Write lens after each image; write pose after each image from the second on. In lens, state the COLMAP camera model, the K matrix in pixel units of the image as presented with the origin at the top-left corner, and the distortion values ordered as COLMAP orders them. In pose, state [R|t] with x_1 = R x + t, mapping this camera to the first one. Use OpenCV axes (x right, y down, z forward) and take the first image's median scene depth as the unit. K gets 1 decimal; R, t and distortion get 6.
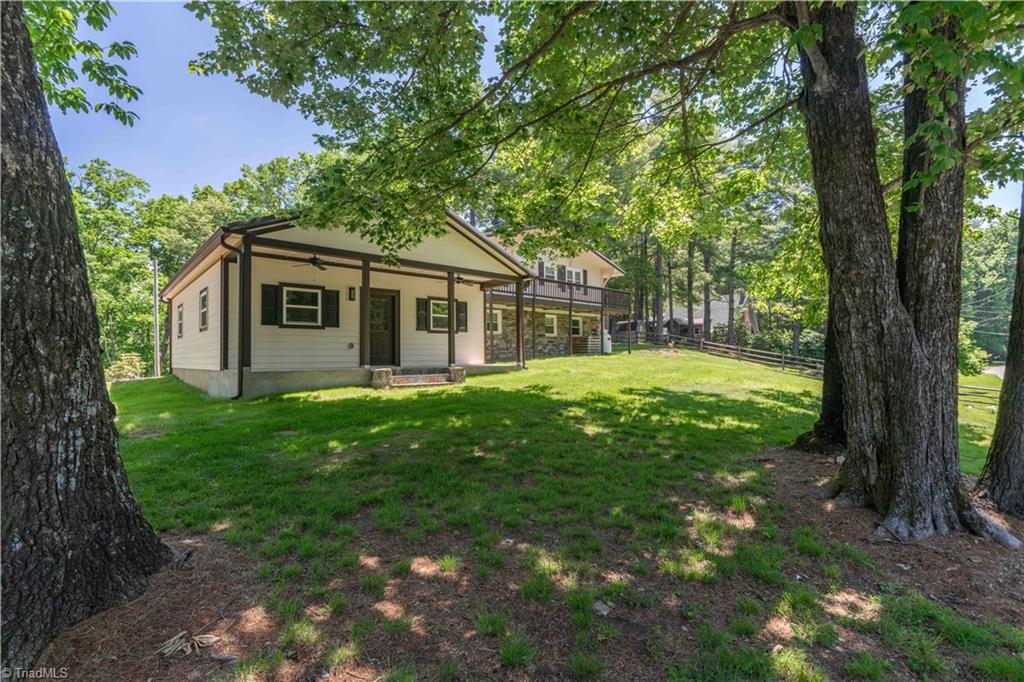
lens RADIAL K [[473.9, 0, 512.0], [0, 473.9, 341.0], [0, 0, 1]] dist [-0.001192, 0.000145]
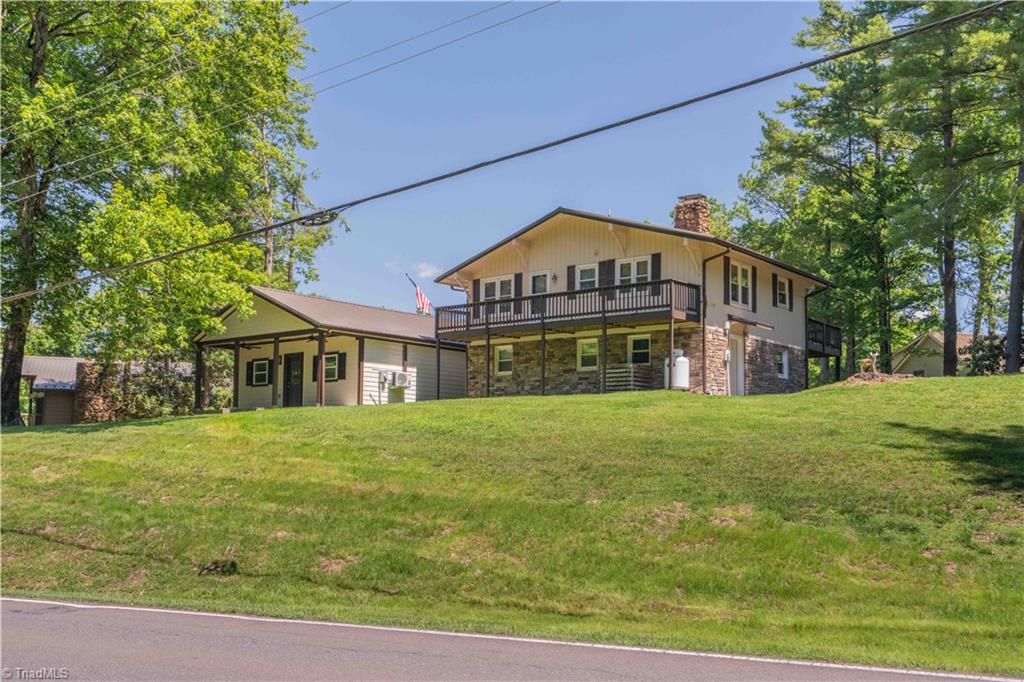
lens RADIAL K [[935.2, 0, 512.0], [0, 935.2, 341.0], [0, 0, 1]] dist [-0.041039, -0.002229]
pose [[0.128462, -0.094832, -0.987170, 2.523858], [0.028811, 0.995354, -0.091869, 0.122419], [0.991296, -0.016640, 0.130598, 1.310039]]
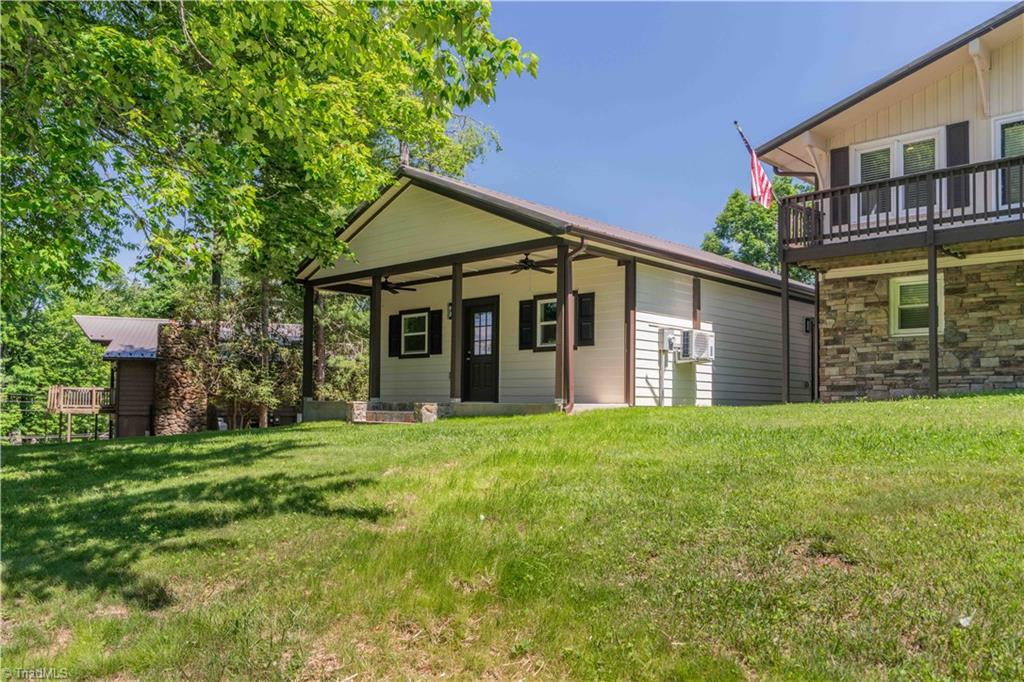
lens RADIAL K [[797.5, 0, 512.0], [0, 797.5, 341.0], [0, 0, 1]] dist [0.000689, -0.002069]
pose [[0.049281, -0.053851, -0.997332, 0.998876], [0.030661, 0.998156, -0.052381, 0.024656], [0.998314, -0.027998, 0.050841, 1.016531]]
